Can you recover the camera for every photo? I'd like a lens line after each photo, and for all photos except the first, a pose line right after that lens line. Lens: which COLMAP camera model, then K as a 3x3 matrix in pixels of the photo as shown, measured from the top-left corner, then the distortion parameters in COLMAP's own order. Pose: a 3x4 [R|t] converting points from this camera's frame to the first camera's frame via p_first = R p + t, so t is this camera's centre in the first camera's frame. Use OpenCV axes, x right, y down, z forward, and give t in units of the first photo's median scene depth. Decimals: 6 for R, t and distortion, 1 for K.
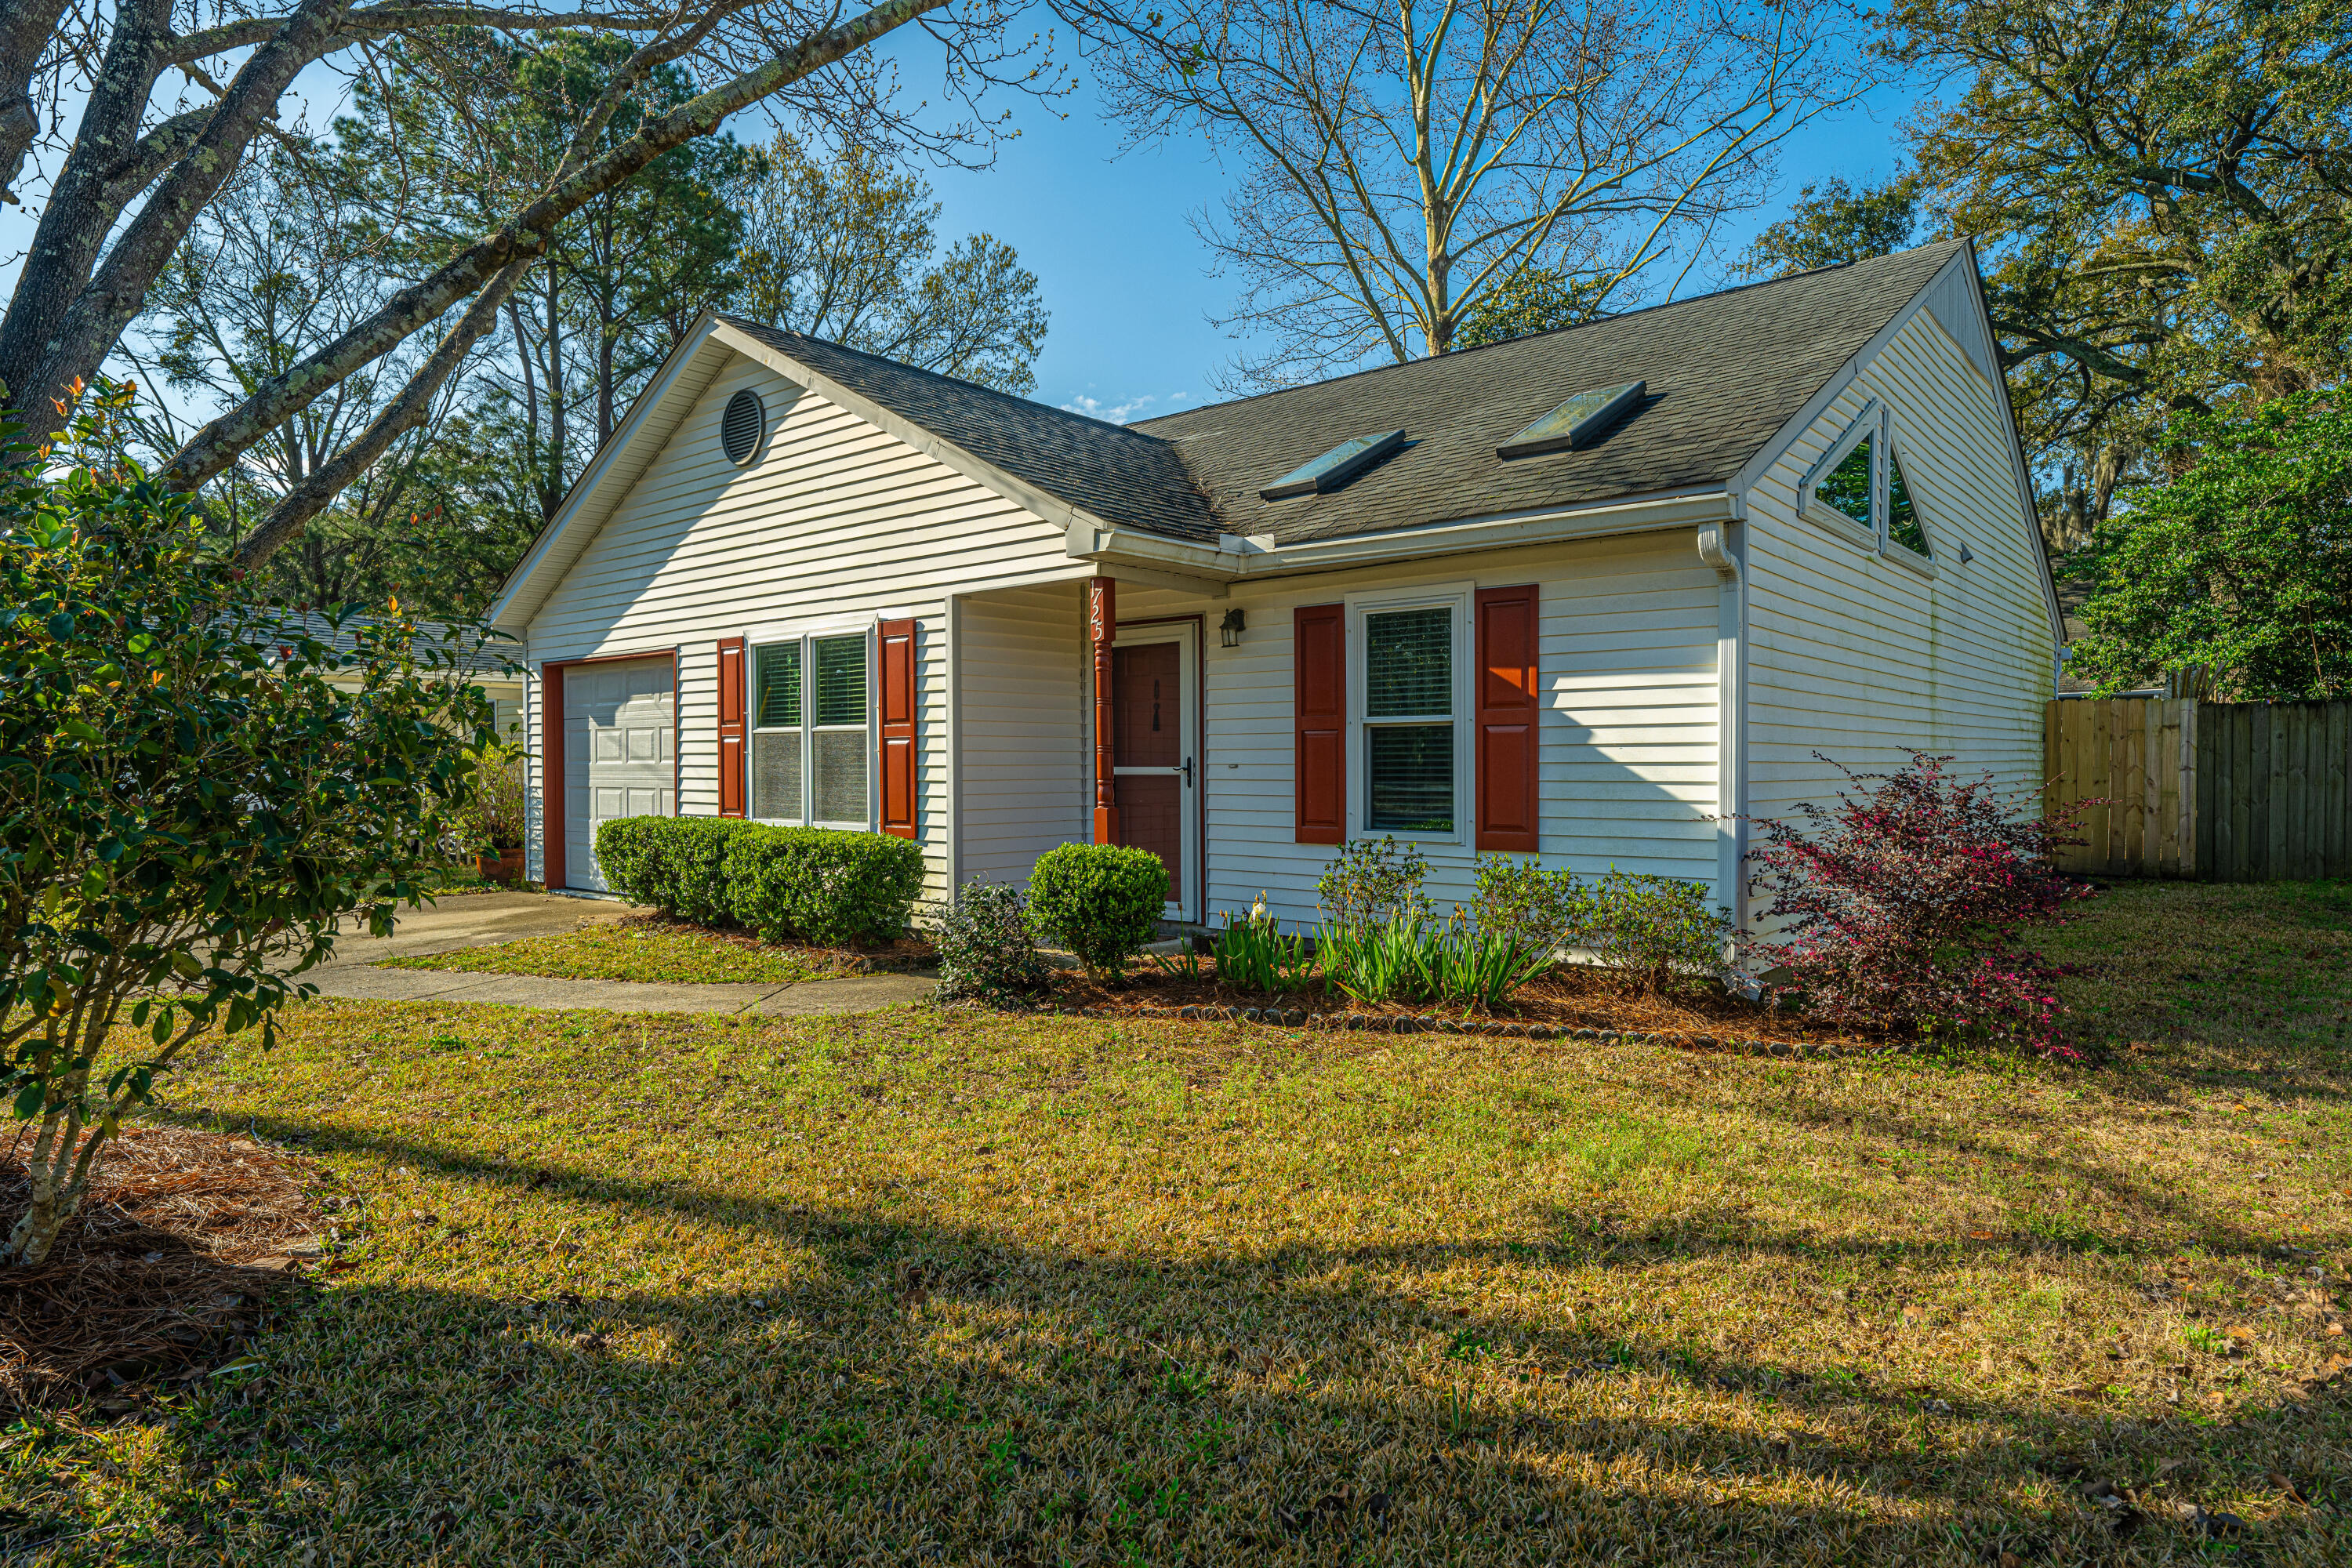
lens RADIAL K [[1318.0, 0, 1180.4], [0, 1318.0, 776.9], [0, 0, 1]] dist [-0.001529, 0.000780]
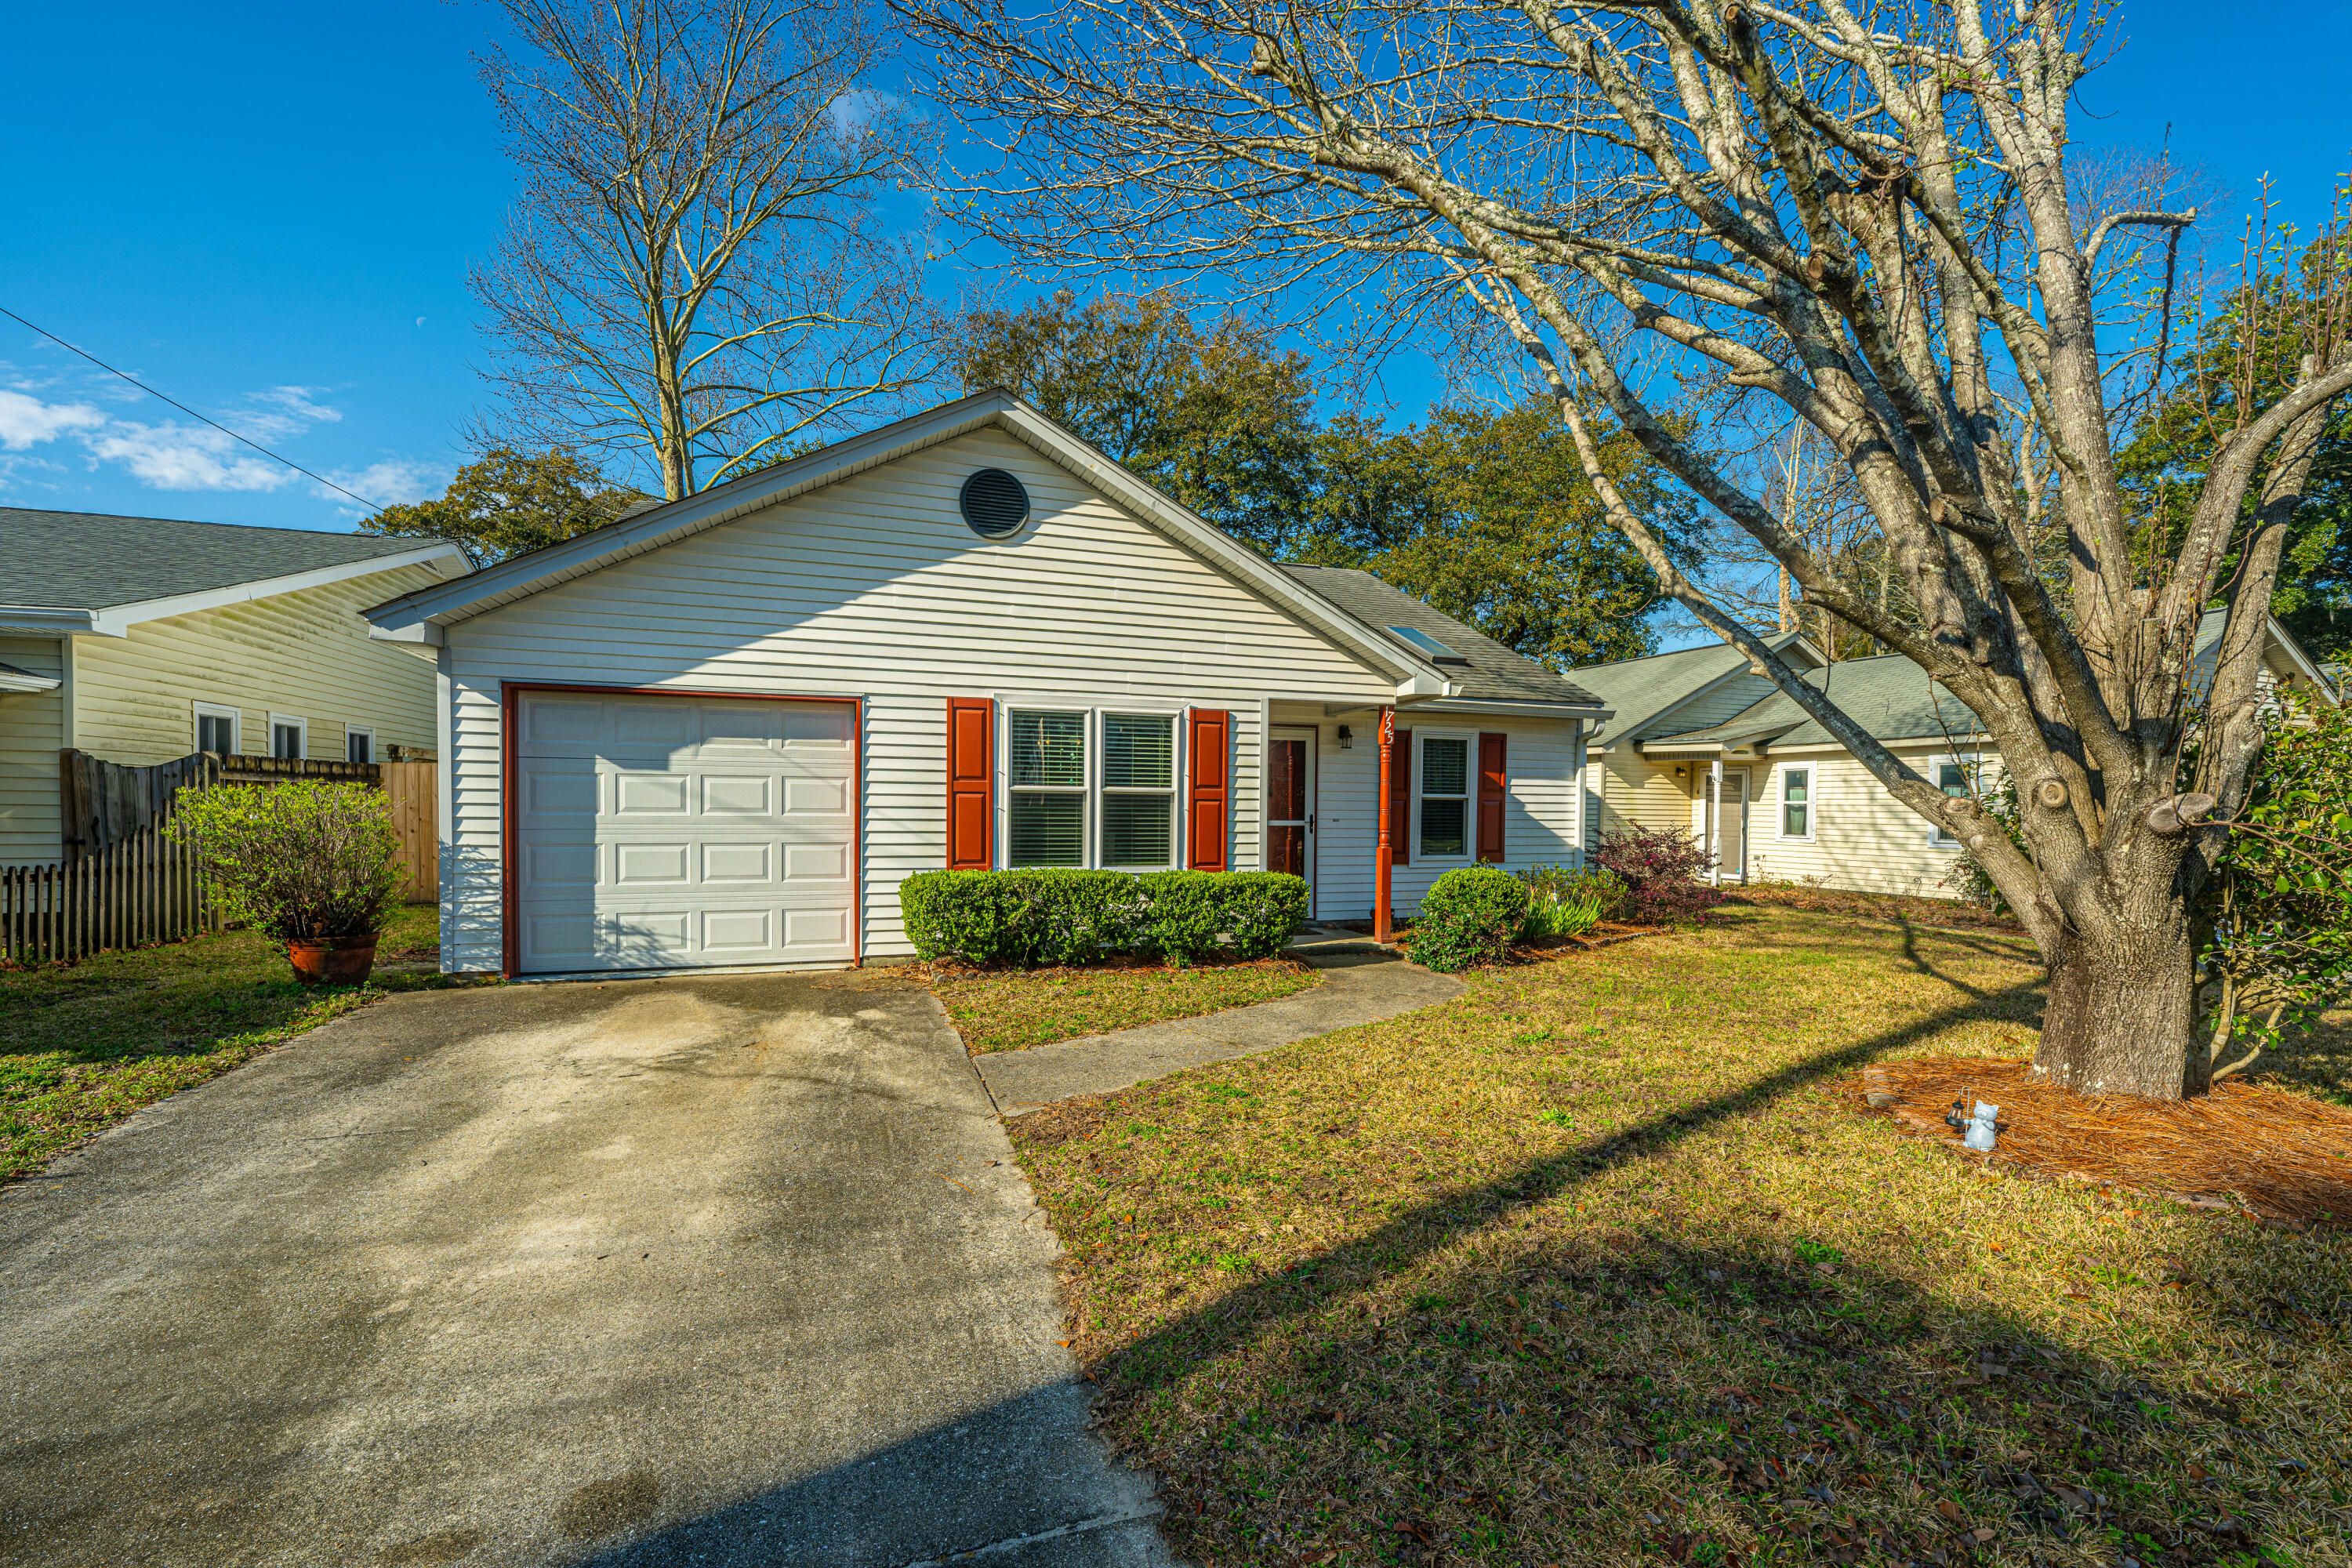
lens RADIAL K [[926.3, 0, 1172.4], [0, 926.3, 817.6], [0, 0, 1]] dist [-0.001914, 0.000607]
pose [[0.533907, -0.002667, 0.845539, -1.049970], [-0.001453, 0.999991, 0.004072, -0.016021], [-0.845542, -0.003402, 0.533899, 0.560806]]
